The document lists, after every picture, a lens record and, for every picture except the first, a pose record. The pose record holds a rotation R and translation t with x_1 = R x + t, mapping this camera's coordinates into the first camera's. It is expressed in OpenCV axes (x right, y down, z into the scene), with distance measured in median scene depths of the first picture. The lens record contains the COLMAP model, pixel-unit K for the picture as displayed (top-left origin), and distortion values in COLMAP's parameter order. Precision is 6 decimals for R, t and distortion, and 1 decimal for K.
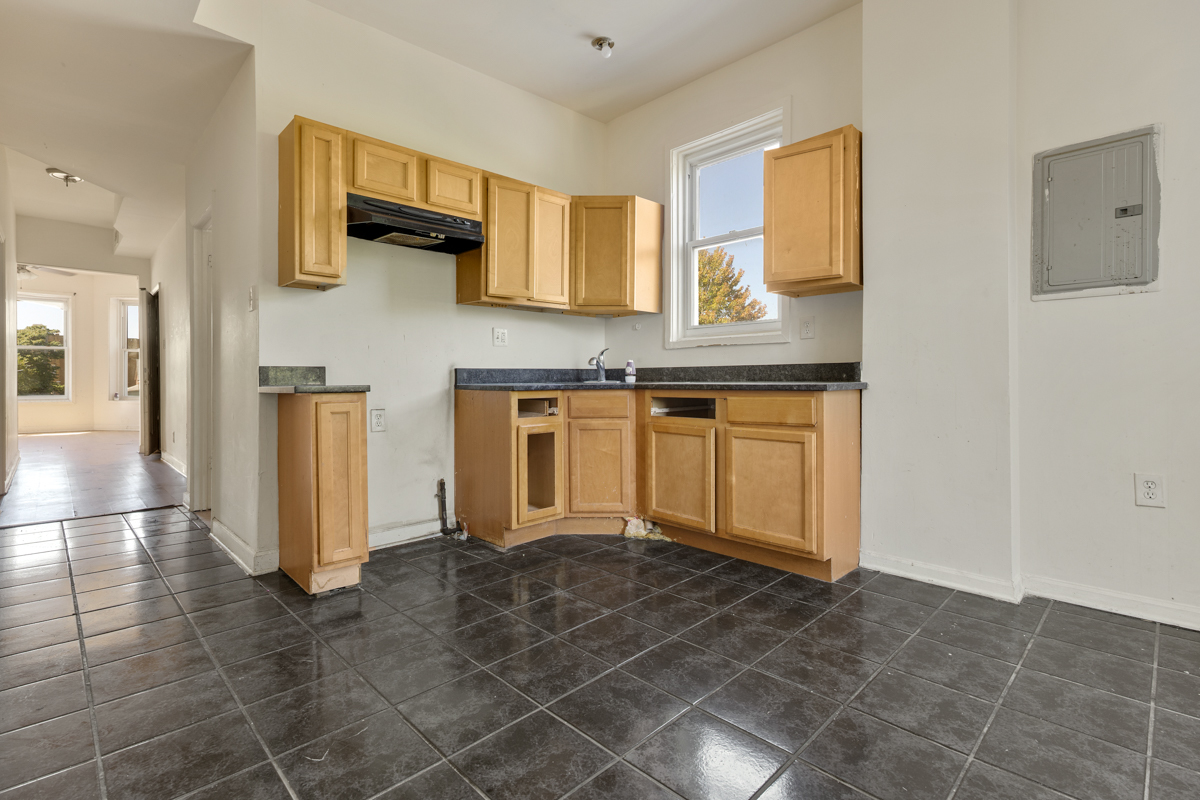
lens RADIAL K [[561.5, 0, 602.7], [0, 561.5, 387.4], [0, 0, 1]] dist [0.000633, -0.000382]
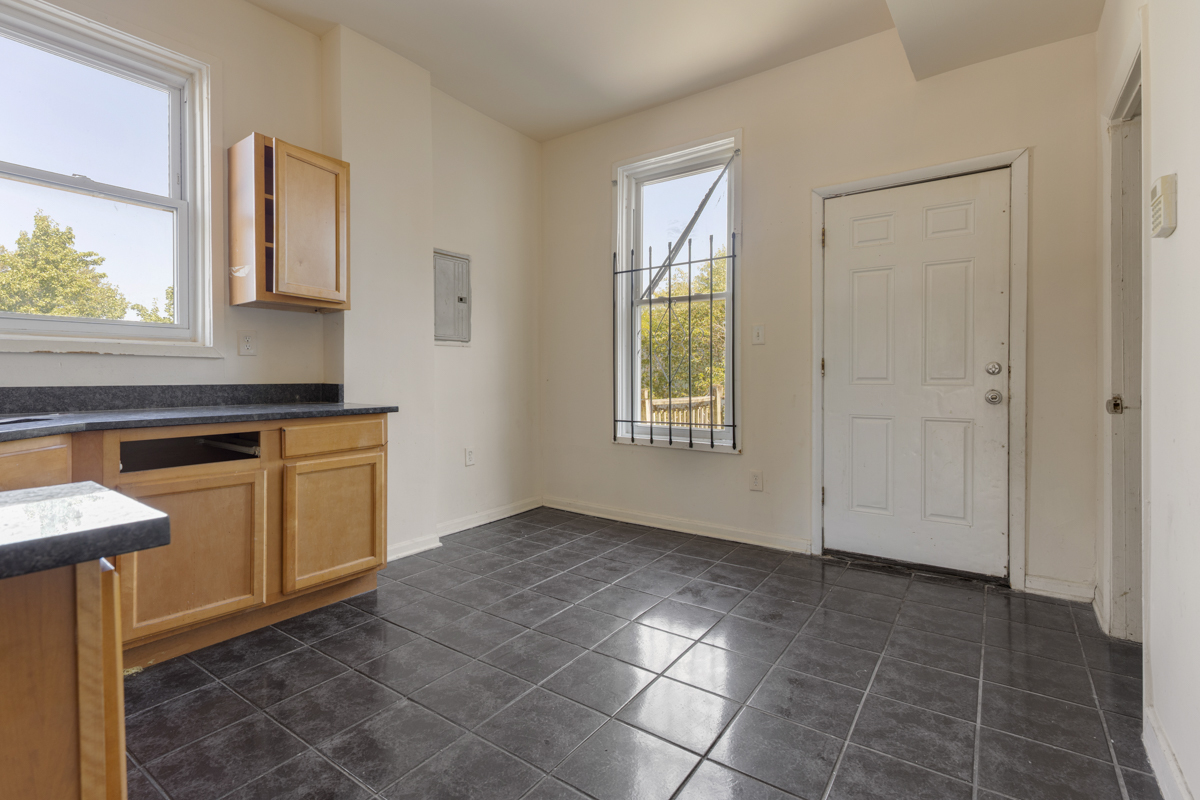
lens RADIAL K [[561.5, 0, 593.7], [0, 561.5, 388.7], [0, 0, 1]] dist [0.000633, -0.000382]
pose [[-0.178929, -0.015302, 0.983743, -0.658574], [0.016143, 0.999699, 0.018486, -0.047086], [-0.983729, 0.019188, -0.178628, 0.695702]]
